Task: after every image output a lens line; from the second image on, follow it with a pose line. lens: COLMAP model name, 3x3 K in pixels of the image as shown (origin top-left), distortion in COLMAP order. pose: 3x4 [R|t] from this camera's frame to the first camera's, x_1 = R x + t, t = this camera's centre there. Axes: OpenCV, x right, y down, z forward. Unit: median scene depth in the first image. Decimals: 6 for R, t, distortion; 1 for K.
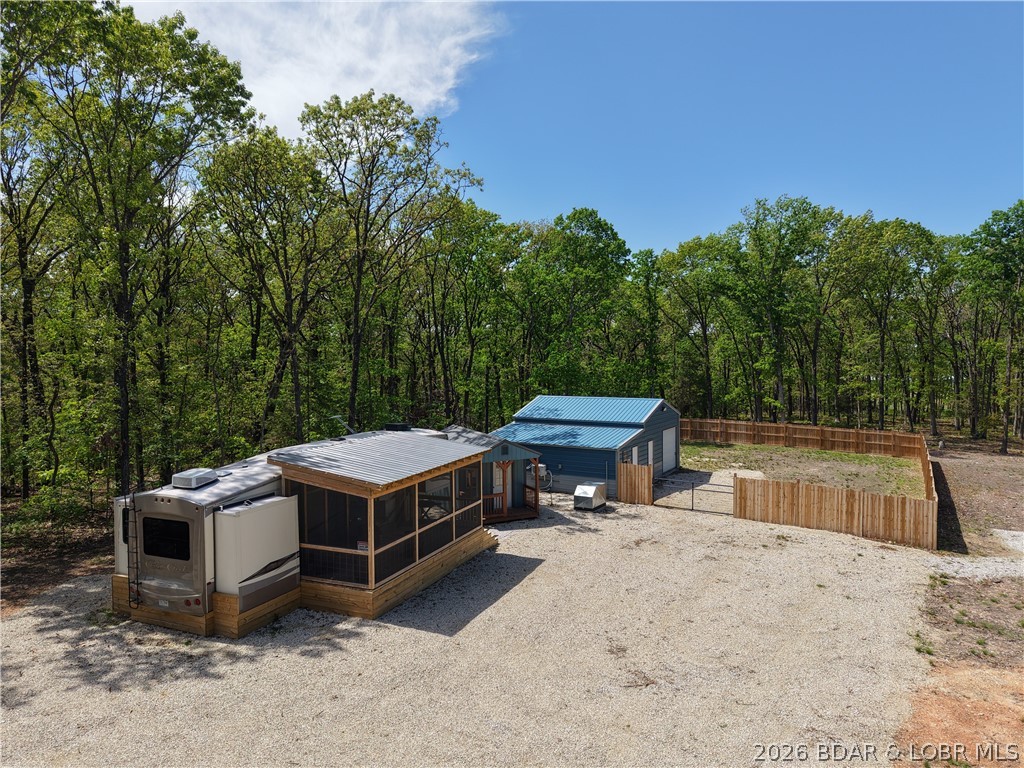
lens RADIAL K [[696.9, 0, 514.8], [0, 696.9, 382.2], [0, 0, 1]] dist [0.041116, -0.036583]
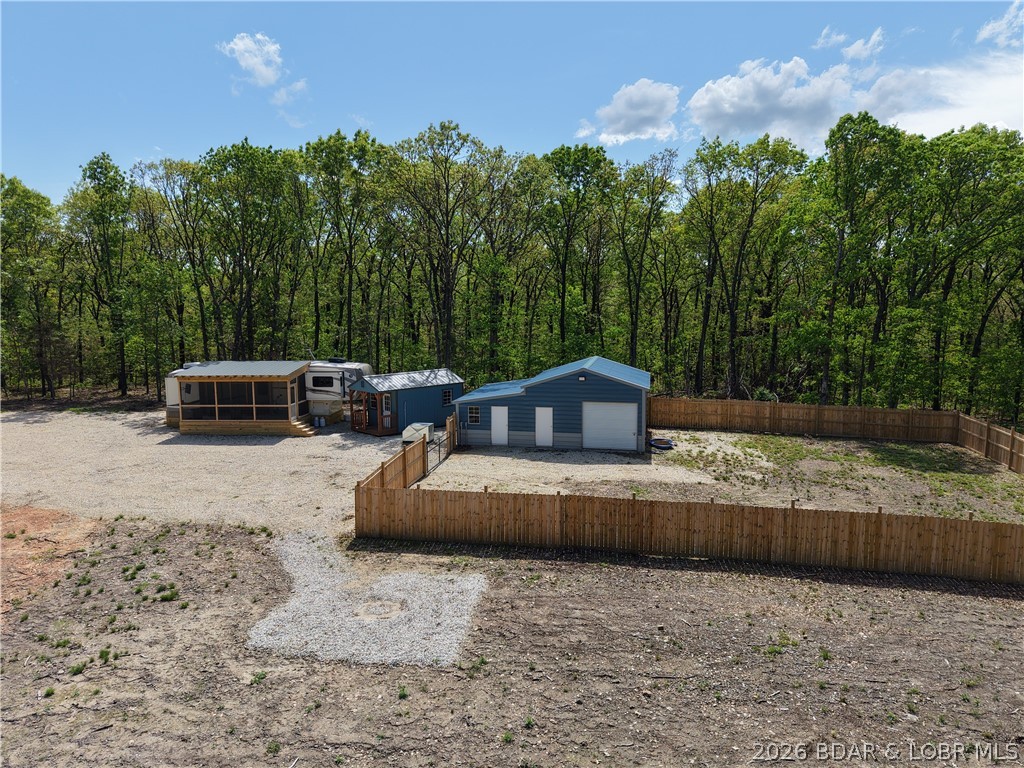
lens RADIAL K [[696.7, 0, 514.8], [0, 696.7, 366.5], [0, 0, 1]] dist [0.009786, -0.007182]
pose [[0.307166, 0.094982, -0.946904, 2.114323], [-0.035414, 0.995458, 0.088365, -0.112564], [0.950997, 0.006391, 0.309135, 1.247480]]
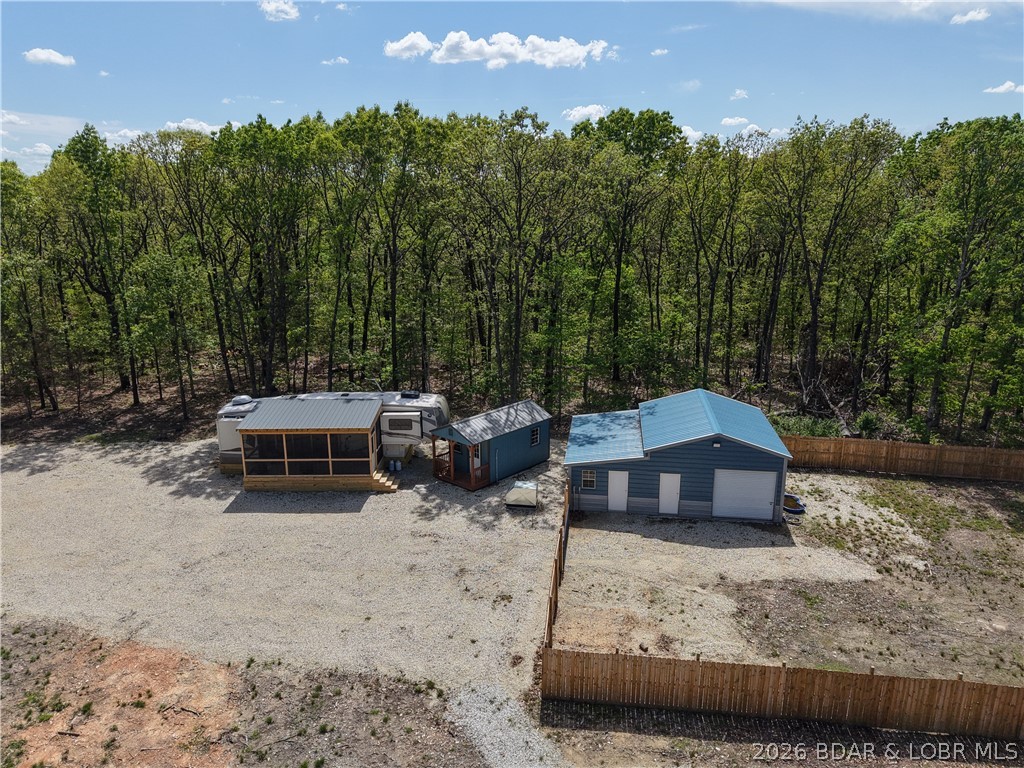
lens RADIAL K [[723.8, 0, 512.0], [0, 723.8, 384.0], [0, 0, 1]] dist [0.003799, -0.001711]
pose [[0.365003, 0.248074, -0.897347, 1.760981], [-0.037087, 0.966956, 0.252232, -0.483004], [0.930267, -0.058786, 0.362143, 0.915657]]
